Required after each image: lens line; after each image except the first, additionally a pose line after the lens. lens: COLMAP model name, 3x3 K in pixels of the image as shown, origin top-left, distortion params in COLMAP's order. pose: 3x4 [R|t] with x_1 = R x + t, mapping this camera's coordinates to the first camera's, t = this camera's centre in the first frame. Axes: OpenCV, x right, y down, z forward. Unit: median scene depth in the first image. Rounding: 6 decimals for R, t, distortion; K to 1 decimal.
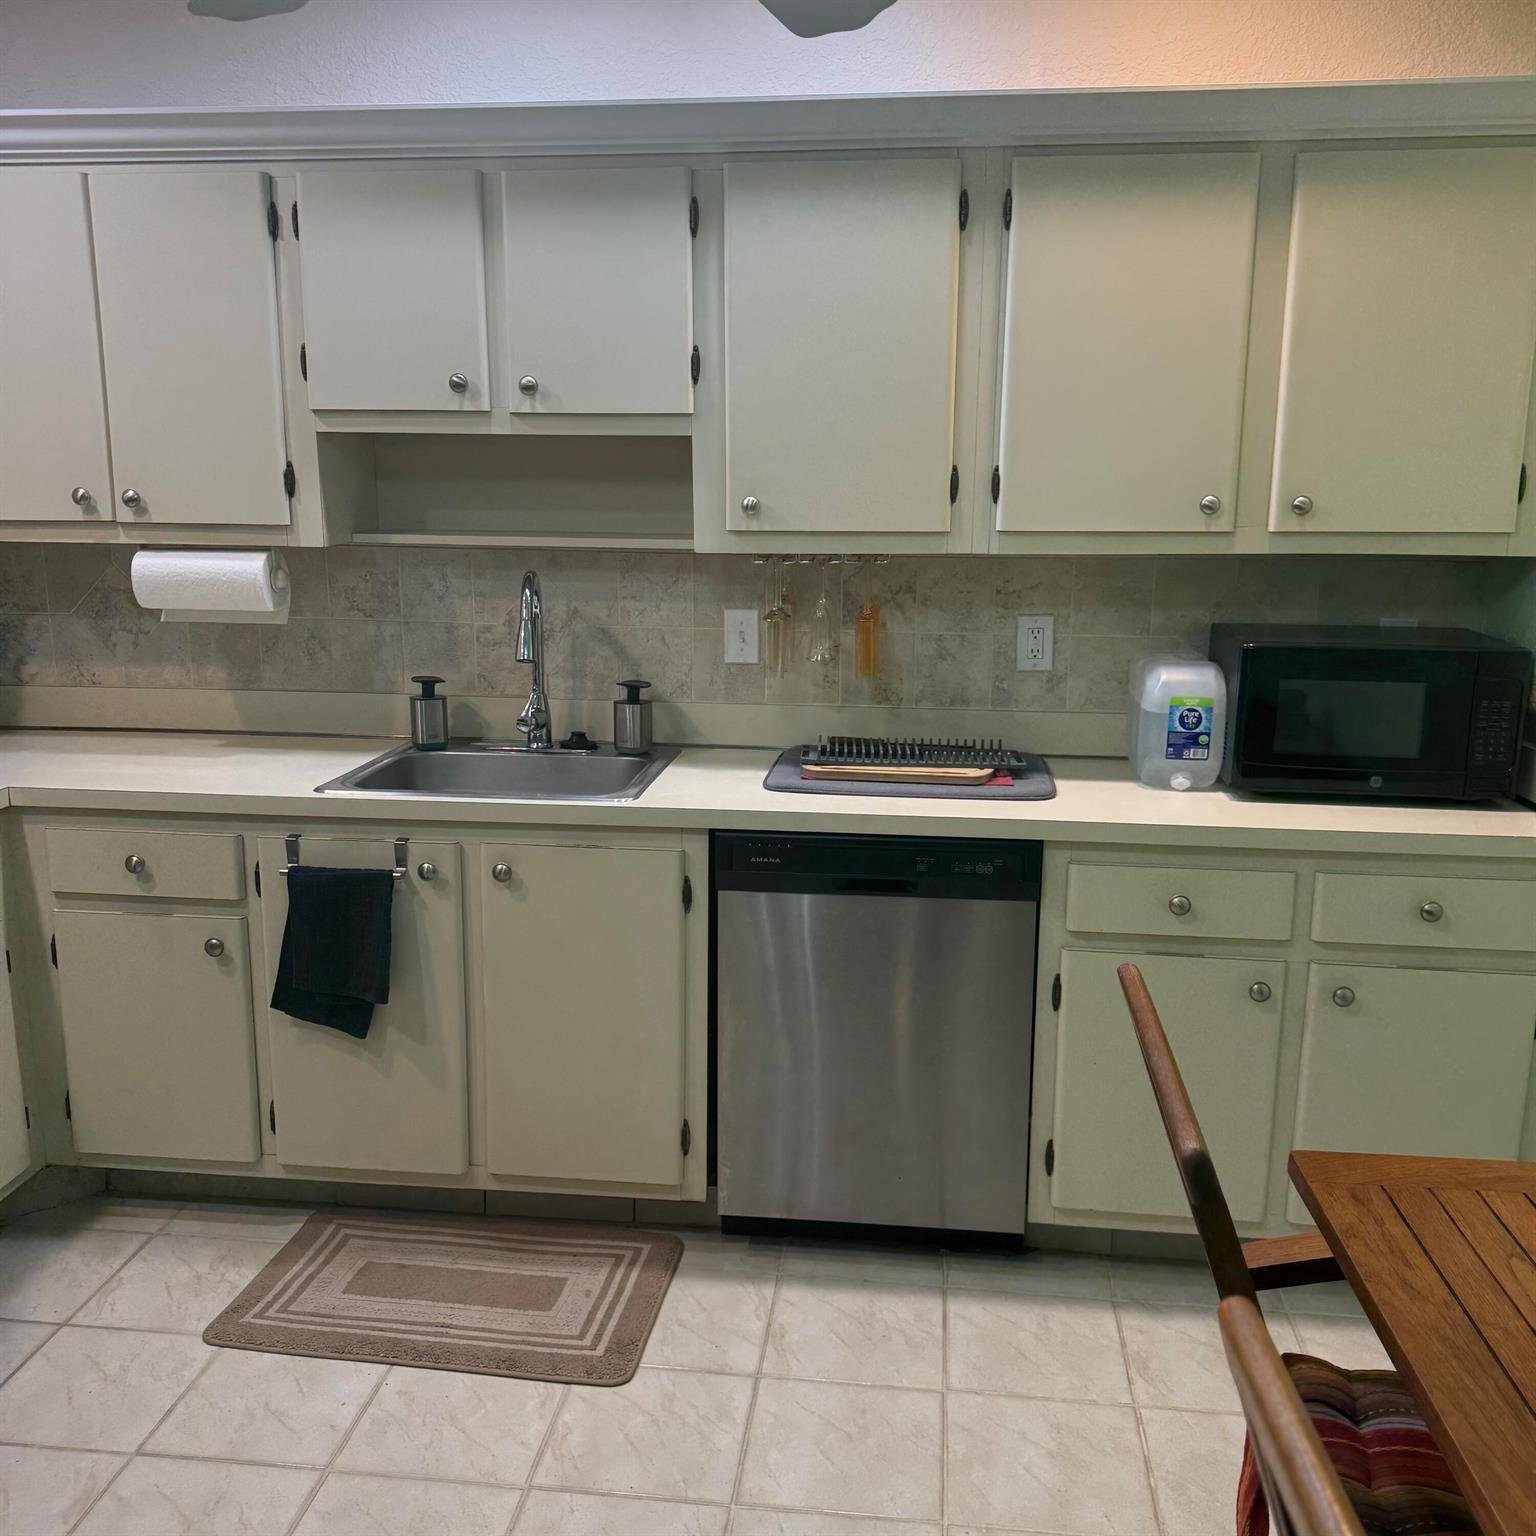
lens RADIAL K [[1450.4, 0, 772.5], [0, 1450.4, 755.1], [0, 0, 1]] dist [0.132740, -0.266697]
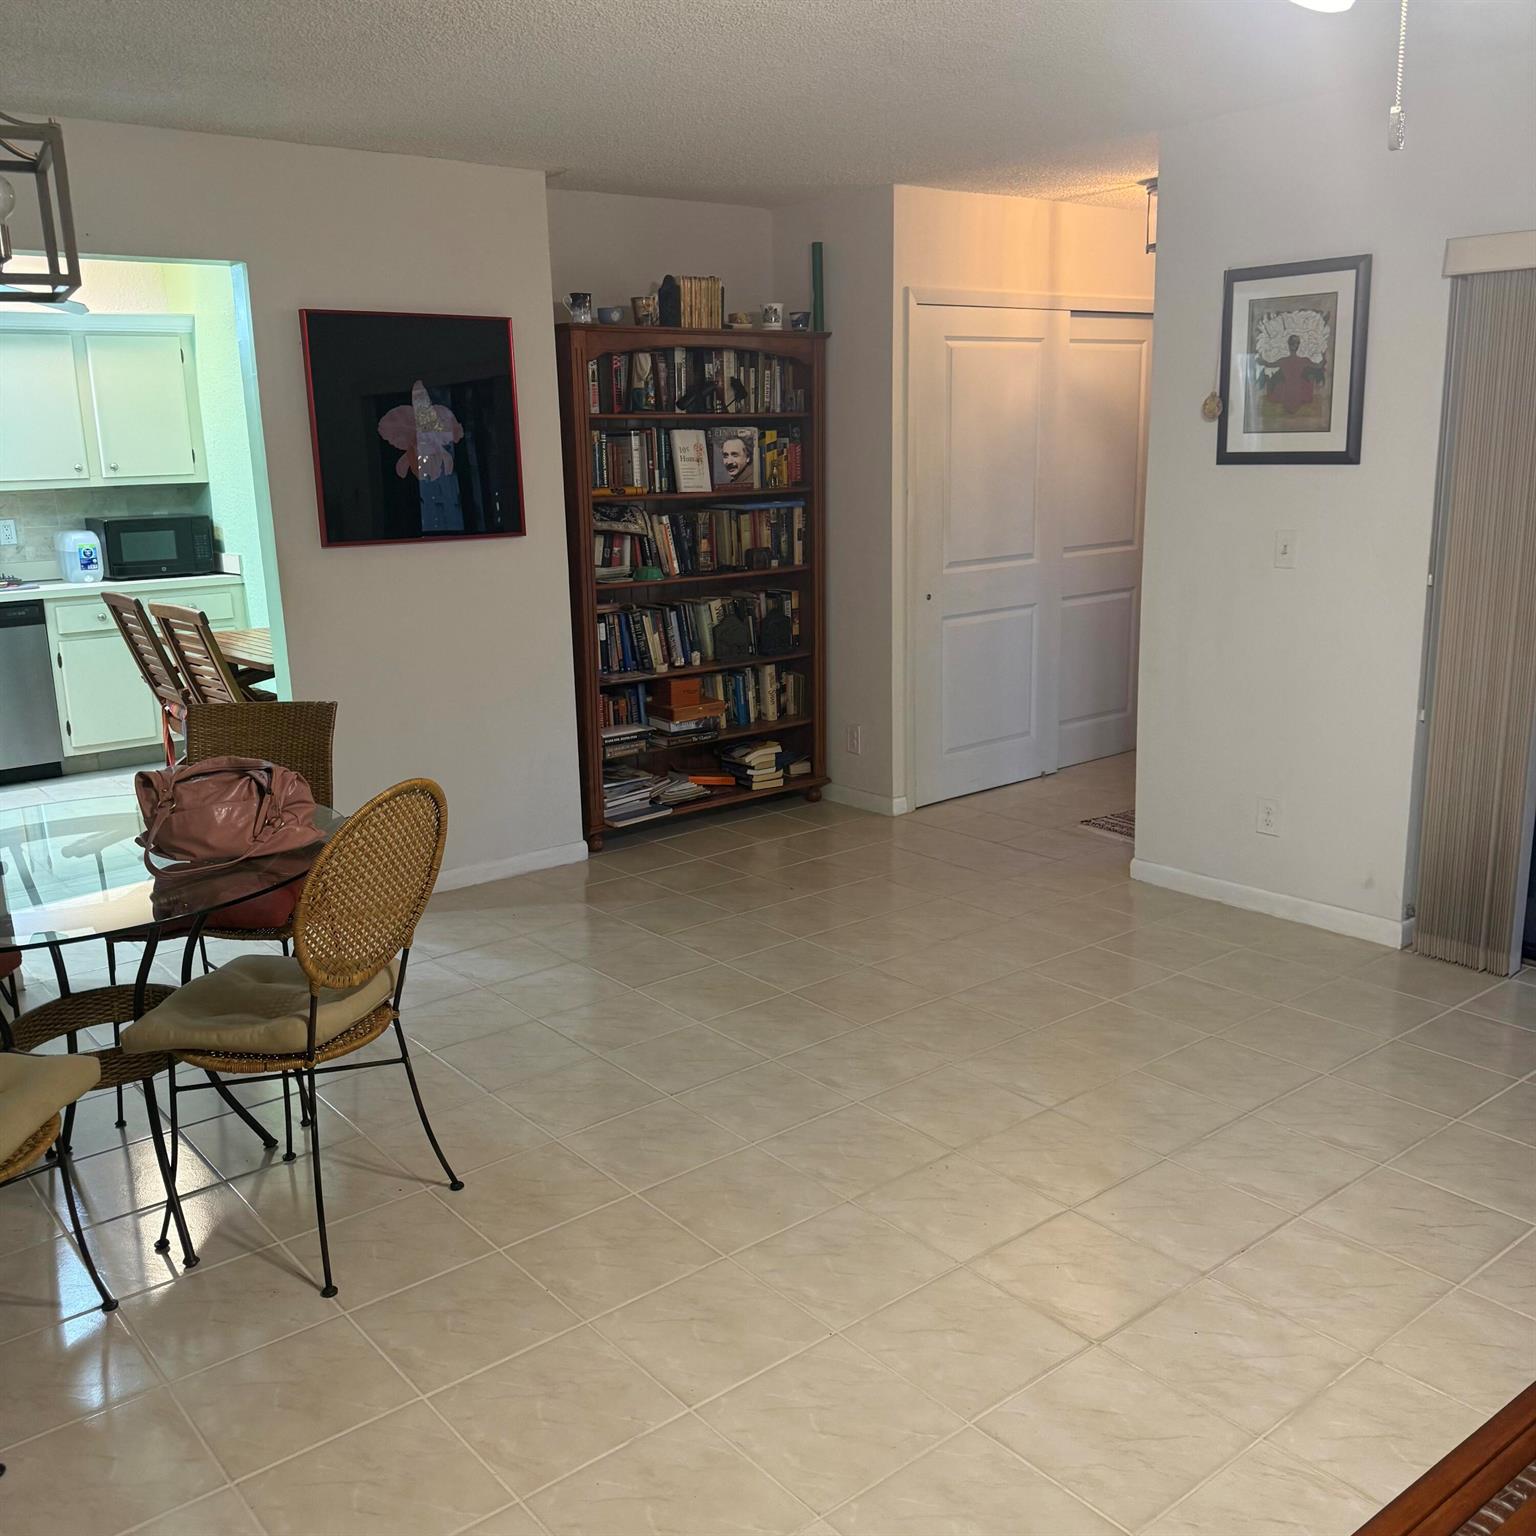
lens RADIAL K [[1451.1, 0, 763.2], [0, 1451.1, 771.6], [0, 0, 1]] dist [0.003887, 0.005735]
pose [[0.706572, -0.184347, 0.683208, -0.292051], [0.165767, 0.981726, 0.093459, 0.132150], [-0.687952, 0.047217, 0.724219, -0.693568]]
